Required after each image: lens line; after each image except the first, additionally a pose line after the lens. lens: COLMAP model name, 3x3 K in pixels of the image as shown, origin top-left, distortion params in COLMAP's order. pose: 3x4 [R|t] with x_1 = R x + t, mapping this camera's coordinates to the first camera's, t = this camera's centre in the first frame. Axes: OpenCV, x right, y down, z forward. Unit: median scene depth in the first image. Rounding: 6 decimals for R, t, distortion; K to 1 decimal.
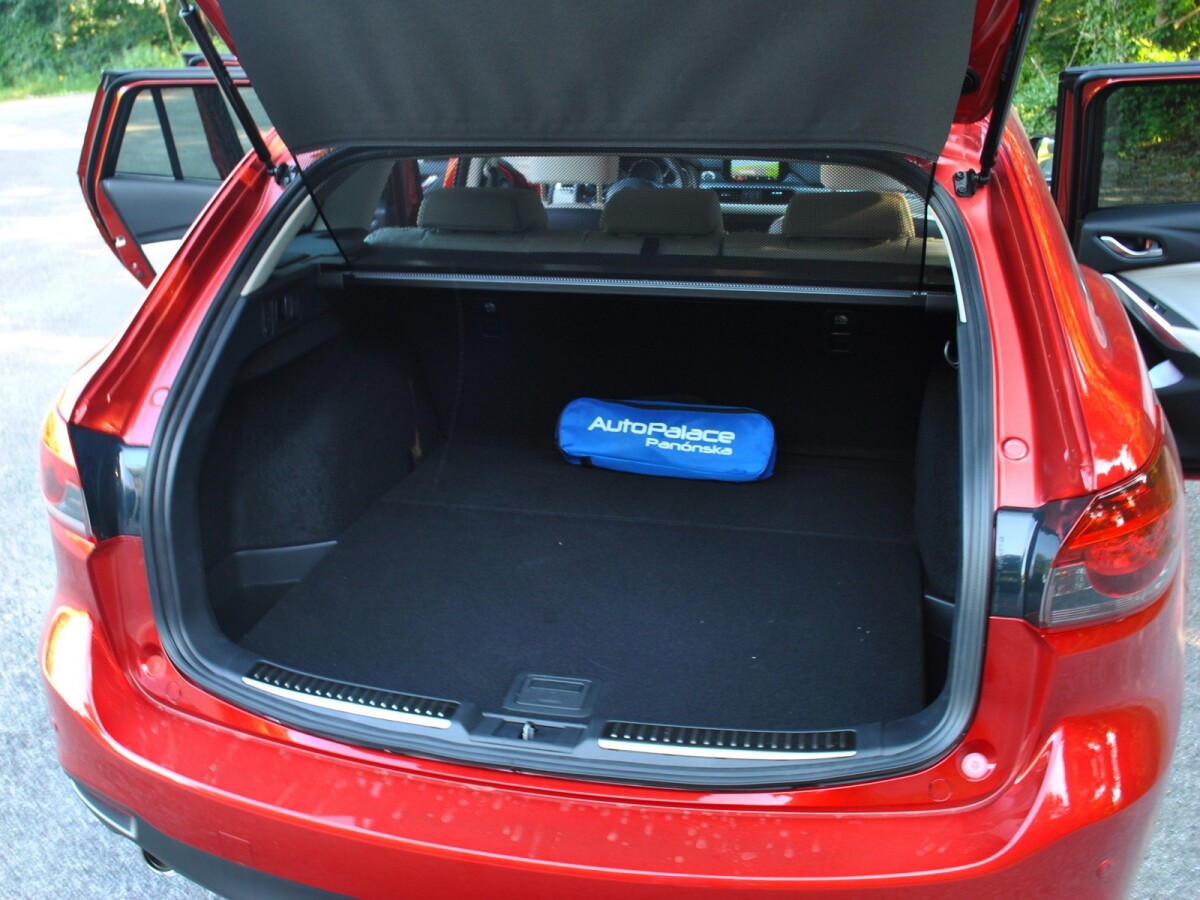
lens RADIAL K [[1155.3, 0, 549.4], [0, 1155.3, 448.7], [0, 0, 1]] dist [-0.068301, 0.006908]
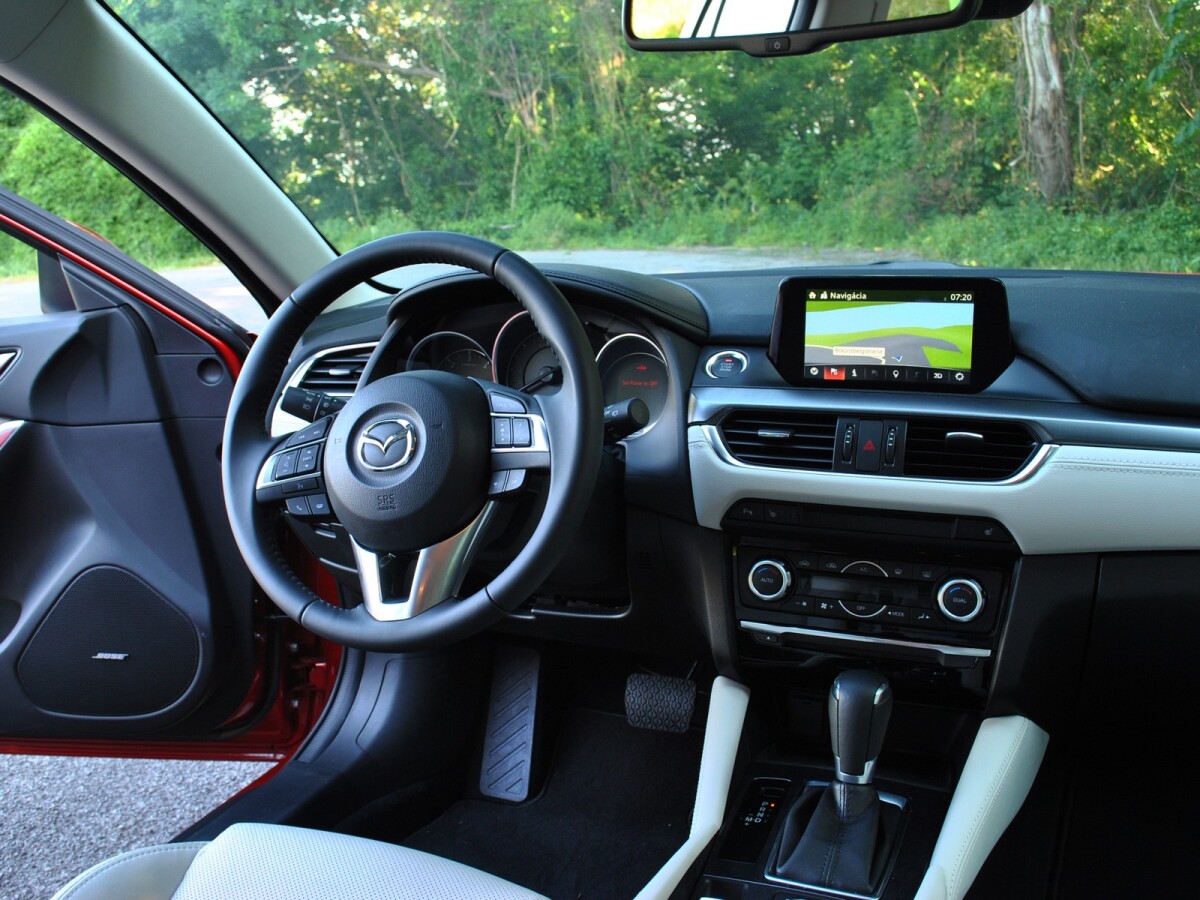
lens RADIAL K [[1132.3, 0, 600.0], [0, 1132.3, 450.0], [0, 0, 1]] dist [-0.069782, -0.004566]
pose [[0.991076, 0.021453, -0.131558, 0.550092], [-0.036629, 0.992800, -0.114043, -0.690179], [0.128164, 0.117845, 0.984727, 2.715881]]
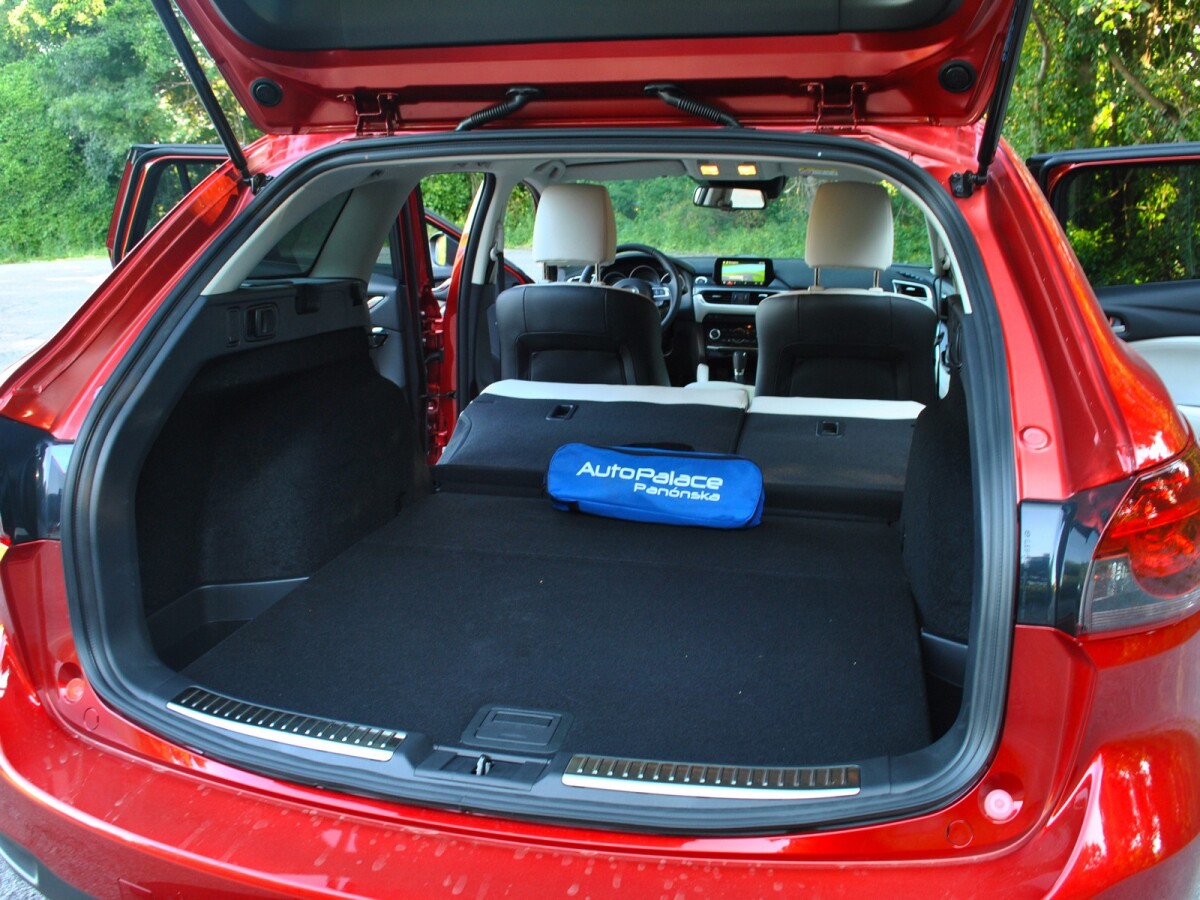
lens RADIAL K [[1015.4, 0, 599.1], [0, 1015.4, 444.3], [0, 0, 1]] dist [-0.079835, 0.009055]
pose [[0.999243, 0.017971, 0.034508, 0.037714], [-0.014289, 0.994461, -0.104130, 0.080424], [-0.036189, 0.103558, 0.993965, 0.213516]]
